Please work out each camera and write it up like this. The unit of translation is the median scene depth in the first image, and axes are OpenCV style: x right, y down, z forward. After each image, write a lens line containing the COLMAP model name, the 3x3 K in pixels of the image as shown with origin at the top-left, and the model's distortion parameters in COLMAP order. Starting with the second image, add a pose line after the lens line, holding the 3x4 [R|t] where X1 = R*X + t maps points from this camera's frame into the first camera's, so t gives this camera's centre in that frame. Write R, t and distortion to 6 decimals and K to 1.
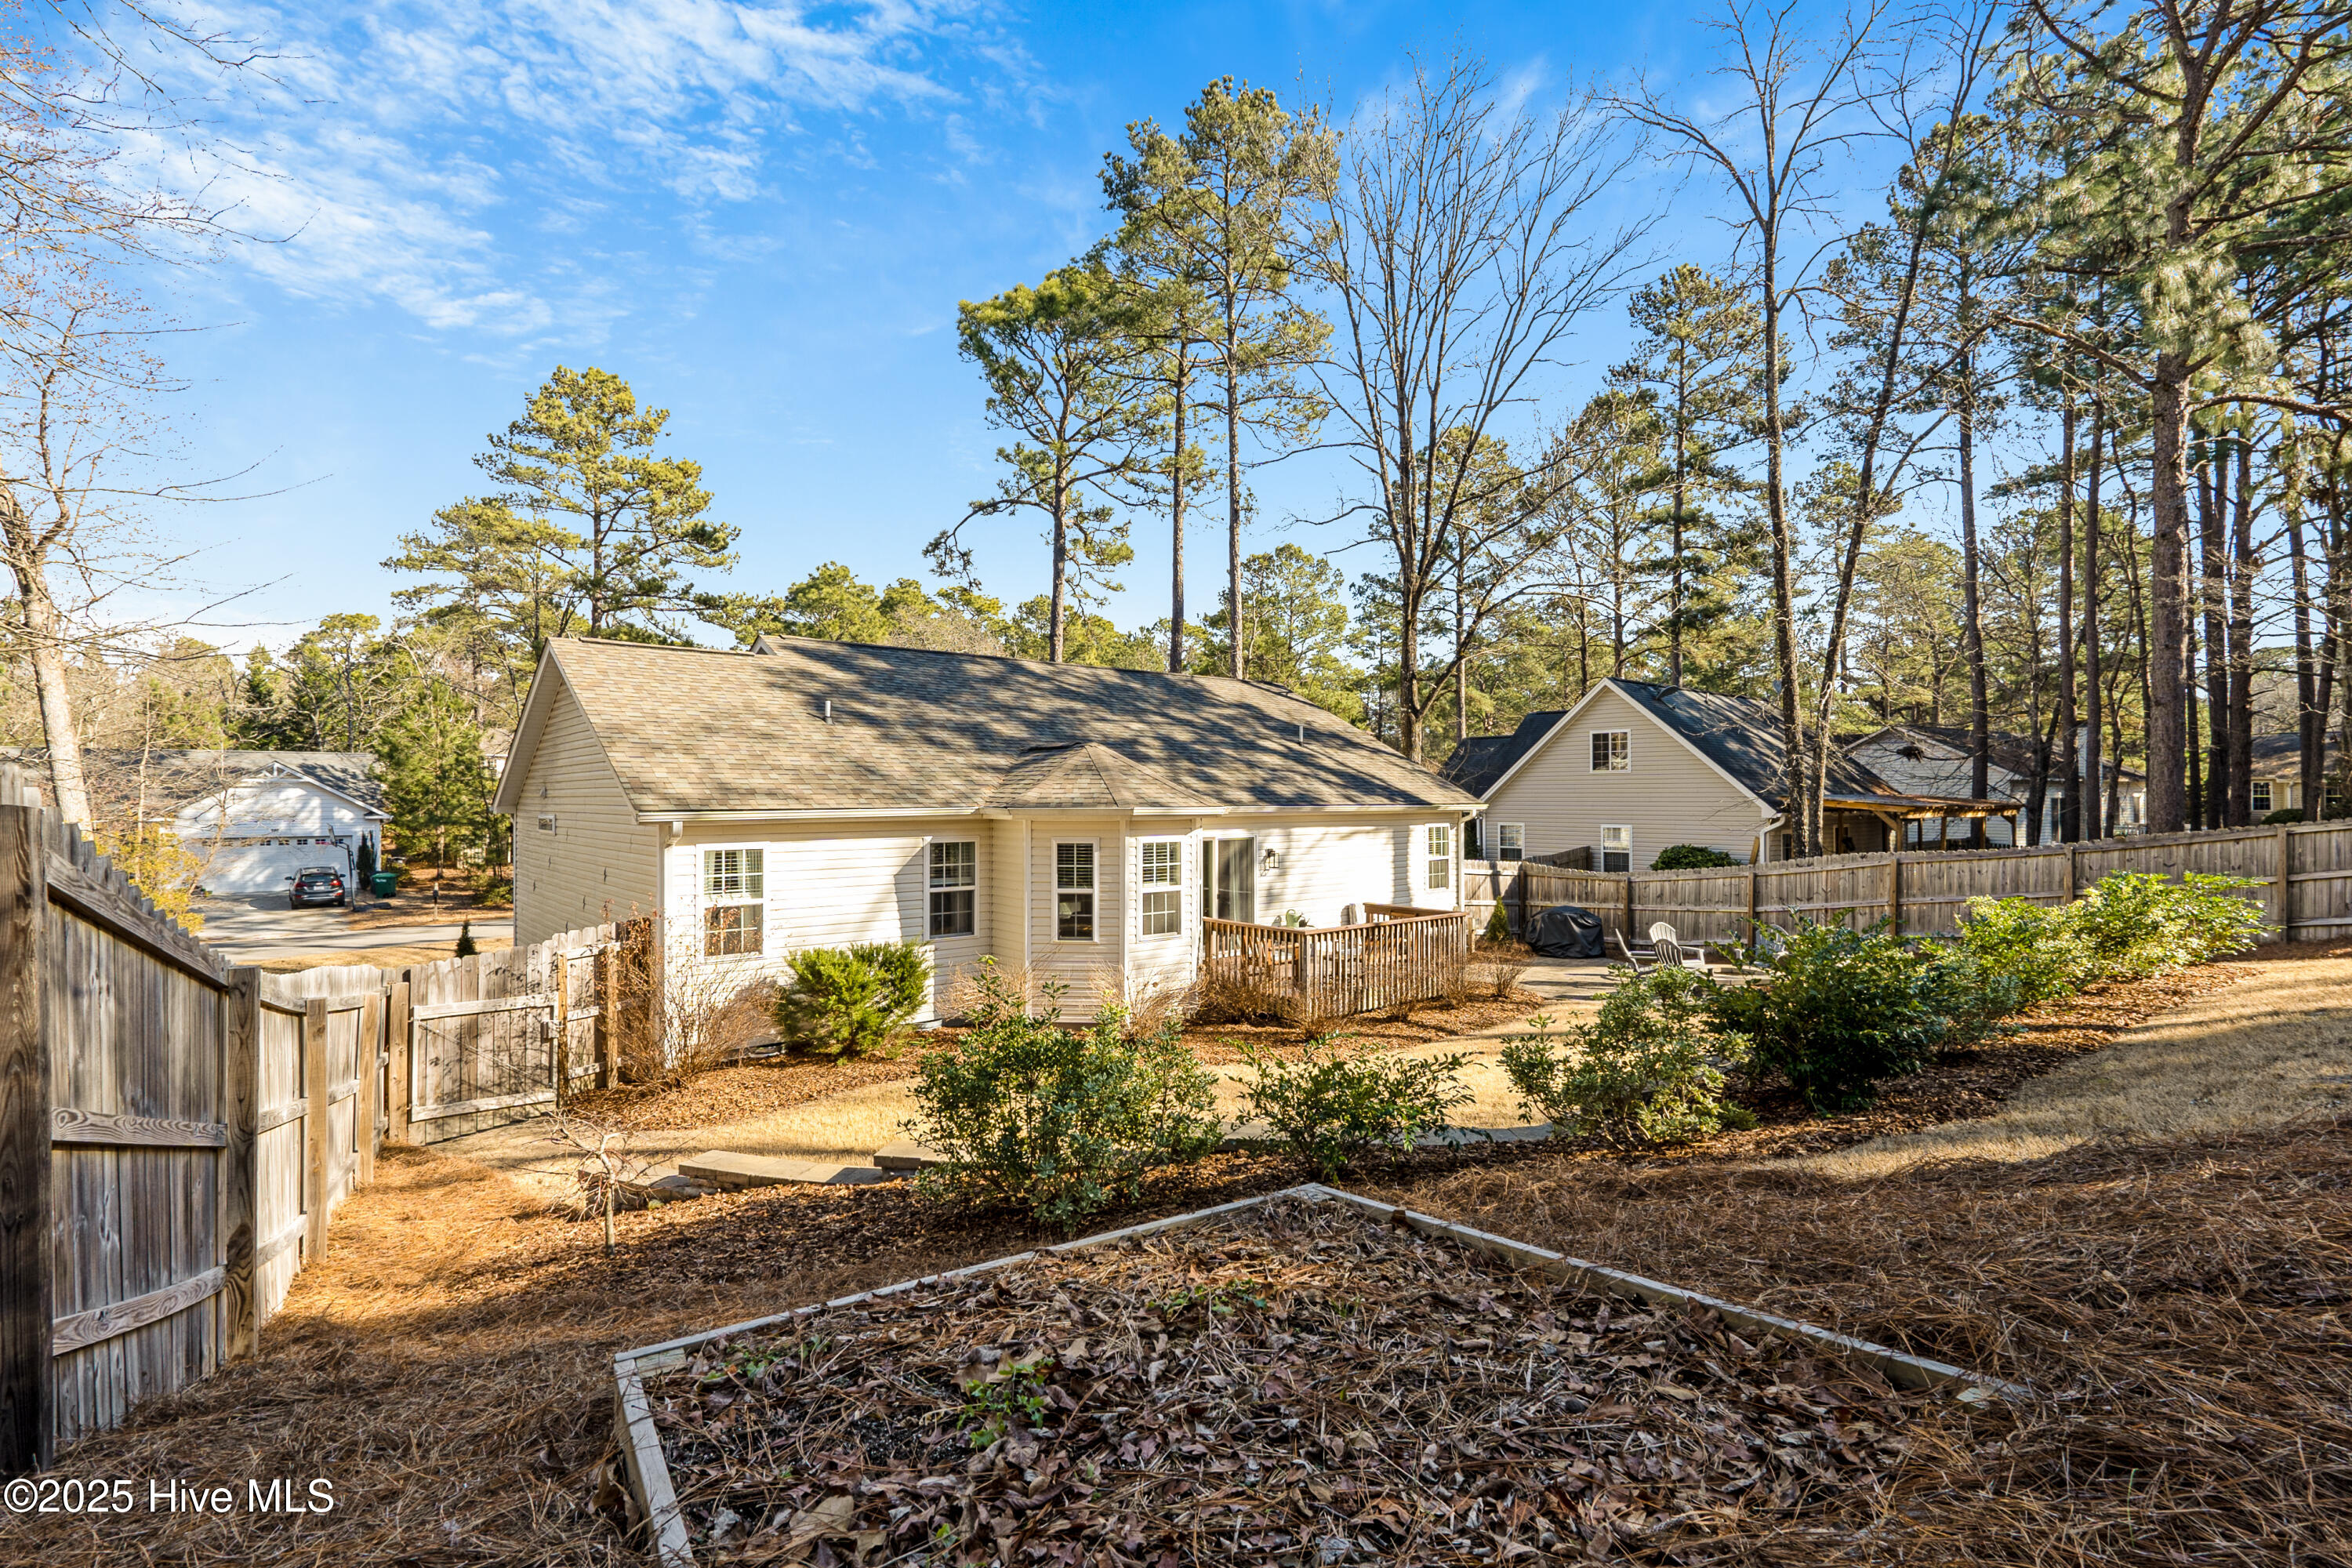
lens RADIAL K [[1060.8, 0, 1176.0], [0, 1060.8, 784.0], [0, 0, 1]] dist [-0.009652, 0.000393]
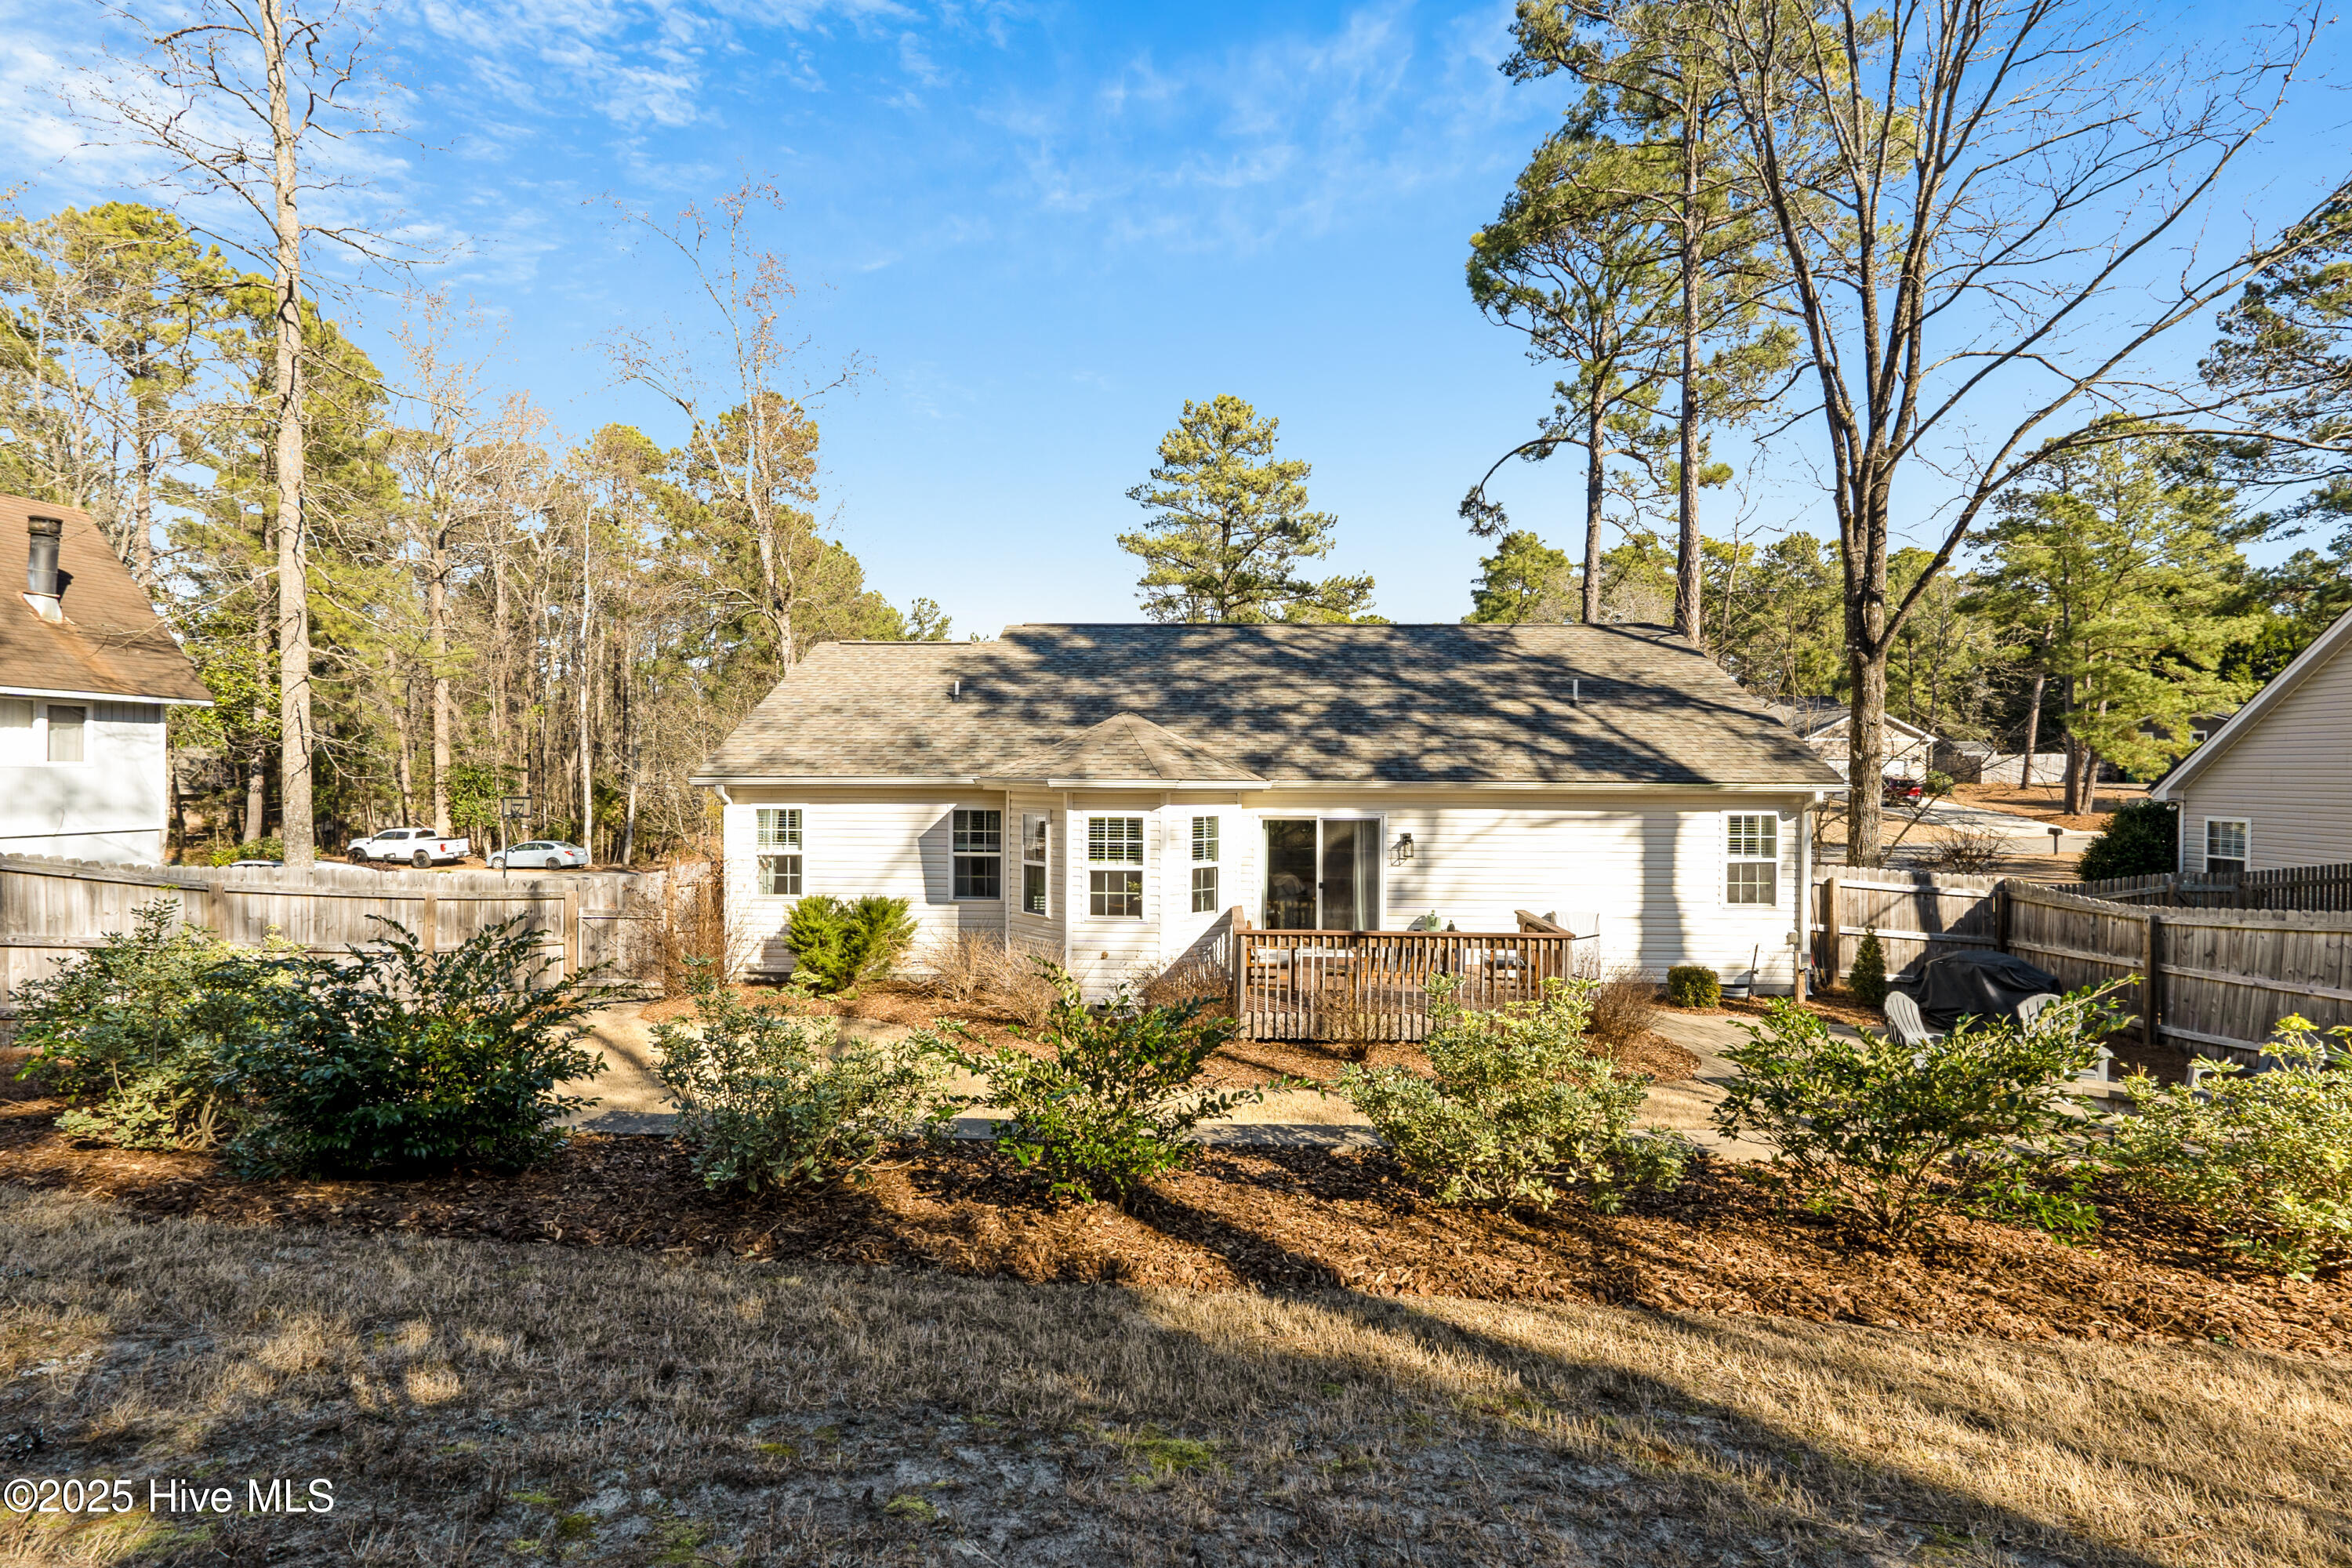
lens RADIAL K [[1060.8, 0, 1176.0], [0, 1060.8, 784.0], [0, 0, 1]] dist [-0.009652, 0.000393]
pose [[0.740484, 0.015540, -0.671894, 0.613432], [0.001135, 0.999702, 0.024373, 0.003518], [0.672073, -0.018811, 0.740246, 0.336365]]
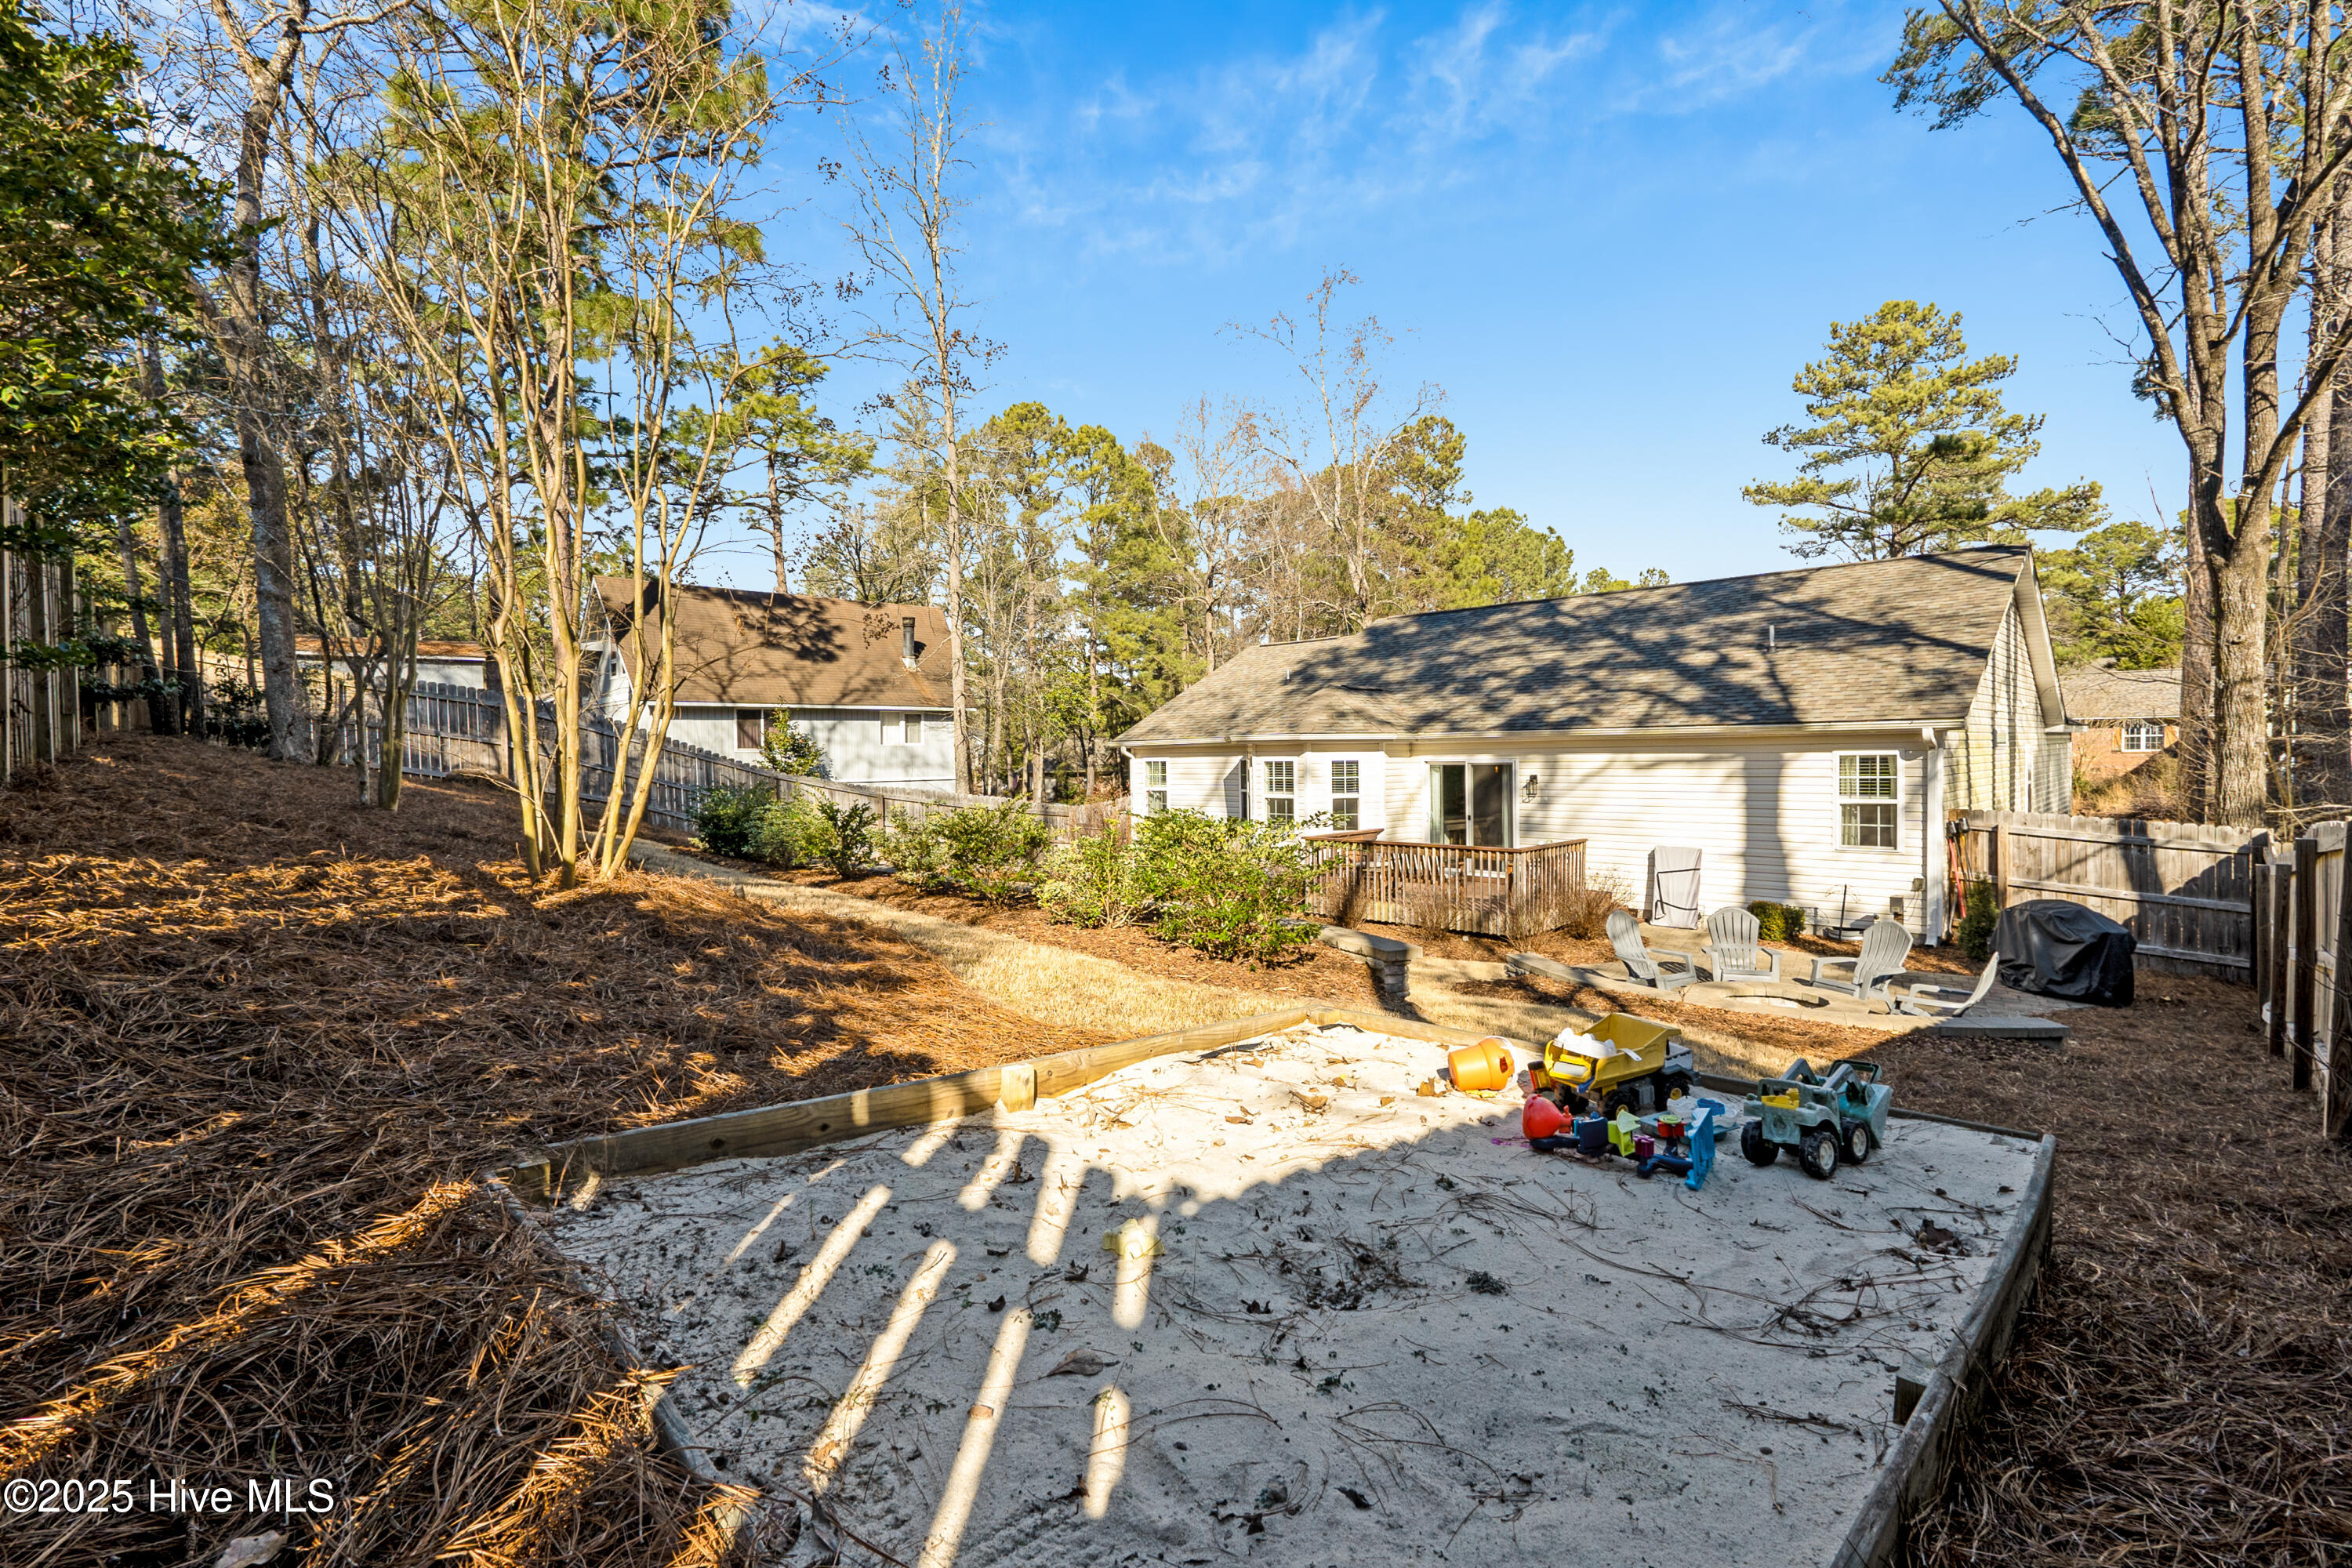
lens RADIAL K [[1060.8, 0, 1176.0], [0, 1060.8, 784.0], [0, 0, 1]] dist [-0.009652, 0.000393]
pose [[0.094583, 0.028918, -0.995097, 1.234927], [0.026160, 0.999161, 0.031523, 0.036745], [0.995173, -0.029014, 0.093747, 0.711772]]
